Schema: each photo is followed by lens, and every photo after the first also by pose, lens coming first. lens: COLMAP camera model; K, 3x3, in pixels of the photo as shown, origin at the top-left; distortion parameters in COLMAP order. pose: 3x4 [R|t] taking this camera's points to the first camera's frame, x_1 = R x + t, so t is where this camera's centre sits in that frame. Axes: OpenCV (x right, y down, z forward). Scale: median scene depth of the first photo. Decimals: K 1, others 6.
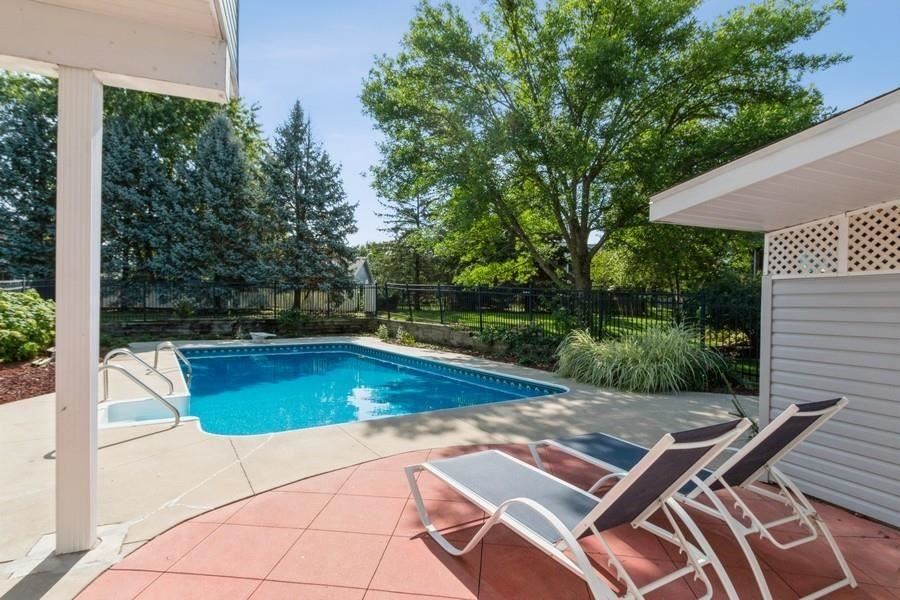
lens RADIAL K [[440.6, 0, 449.2], [0, 440.6, 300.0], [0, 0, 1]] dist [0.003771, 0.000057]
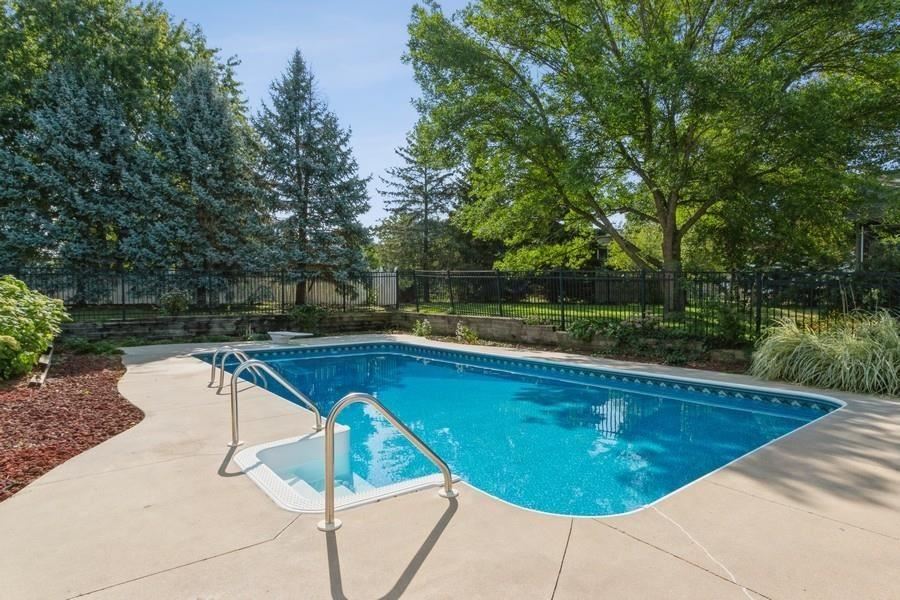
lens RADIAL K [[471.2, 0, 455.3], [0, 471.2, 302.0], [0, 0, 1]] dist [0.000217, -0.000206]
pose [[0.995672, -0.014094, 0.091860, -0.152937], [0.012344, 0.999732, 0.019589, 0.005782], [-0.092111, -0.018371, 0.995579, 0.094403]]
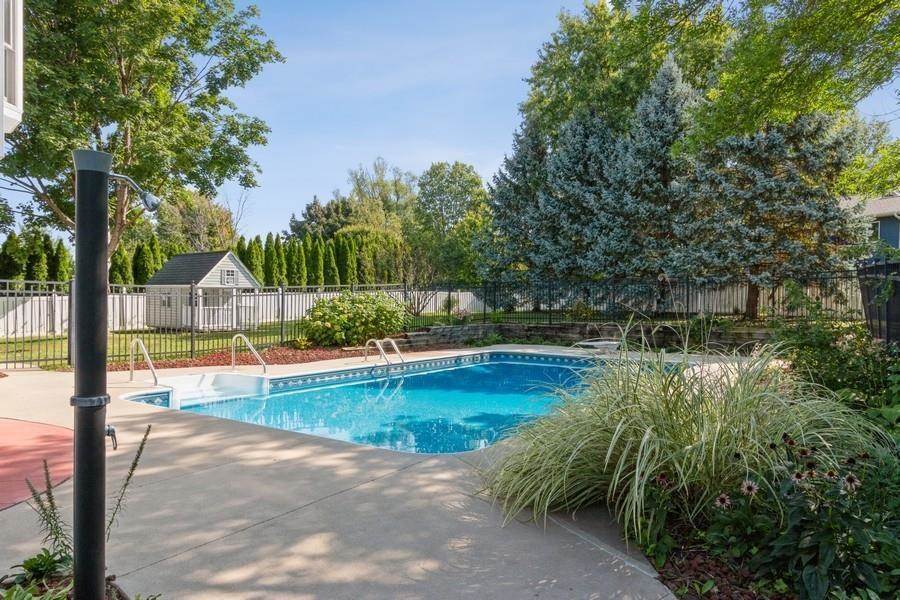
lens RADIAL K [[601.1, 0, 447.7], [0, 601.1, 306.4], [0, 0, 1]] dist [-0.000995, -0.000229]
pose [[0.394968, -0.000174, -0.918695, 0.341494], [0.003871, 0.999991, 0.001474, 0.007473], [0.918687, -0.004139, 0.394965, 0.254210]]
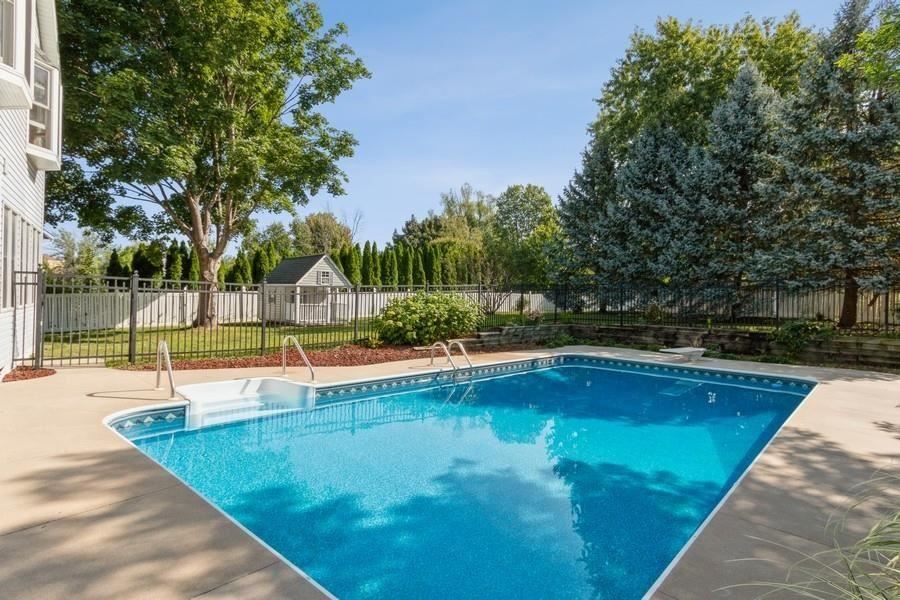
lens RADIAL K [[471.2, 0, 443.5], [0, 471.2, 306.2], [0, 0, 1]] dist [0.000217, -0.000206]
pose [[0.242738, 0.008340, -0.970056, 0.180162], [-0.012545, 0.999906, 0.005457, 0.004495], [0.970011, 0.010845, 0.242820, 0.322624]]
